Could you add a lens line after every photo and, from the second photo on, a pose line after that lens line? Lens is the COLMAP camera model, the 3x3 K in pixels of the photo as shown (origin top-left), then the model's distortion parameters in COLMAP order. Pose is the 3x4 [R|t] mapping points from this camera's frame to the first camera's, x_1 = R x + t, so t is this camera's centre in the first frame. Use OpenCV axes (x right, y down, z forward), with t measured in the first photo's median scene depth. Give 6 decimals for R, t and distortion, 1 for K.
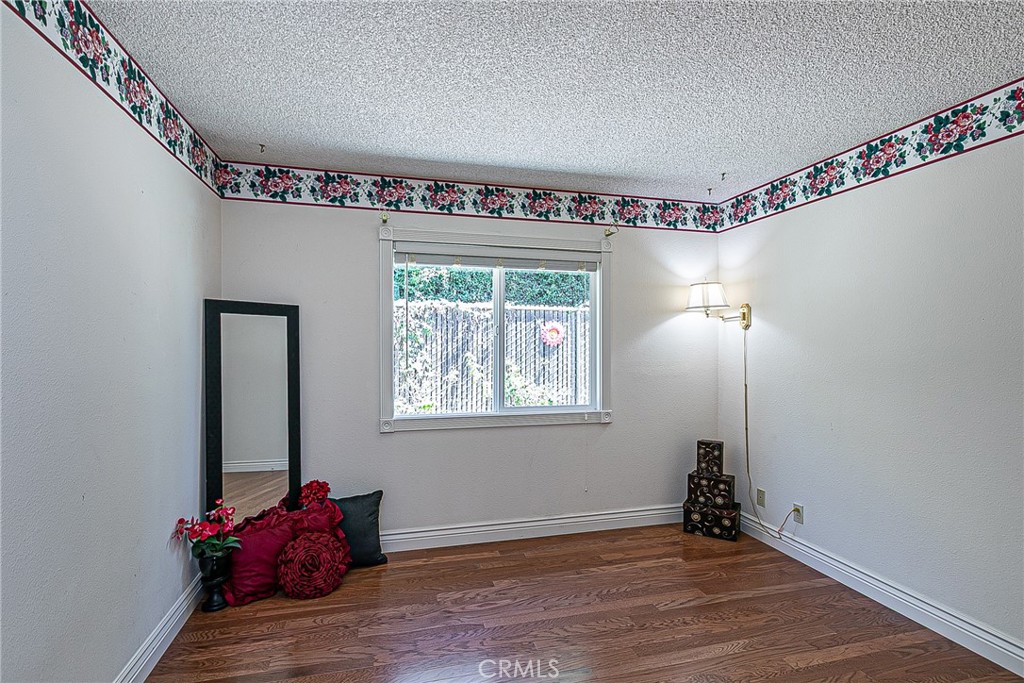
lens RADIAL K [[496.3, 0, 511.7], [0, 496.3, 342.5], [0, 0, 1]] dist [-0.001931, 0.000032]
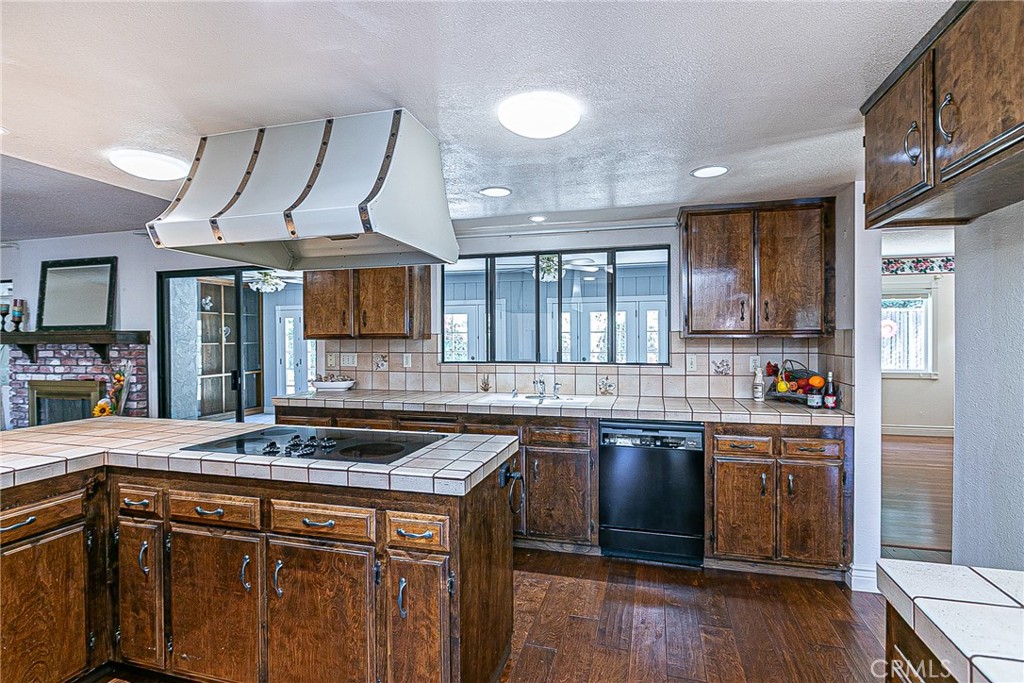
lens RADIAL K [[496.3, 0, 519.1], [0, 496.3, 338.4], [0, 0, 1]] dist [-0.001931, 0.000032]
pose [[0.867481, -0.001640, -0.497468, -0.238402], [0.004824, 0.999975, 0.005114, -0.010072], [0.497448, -0.006836, 0.867467, -1.393958]]
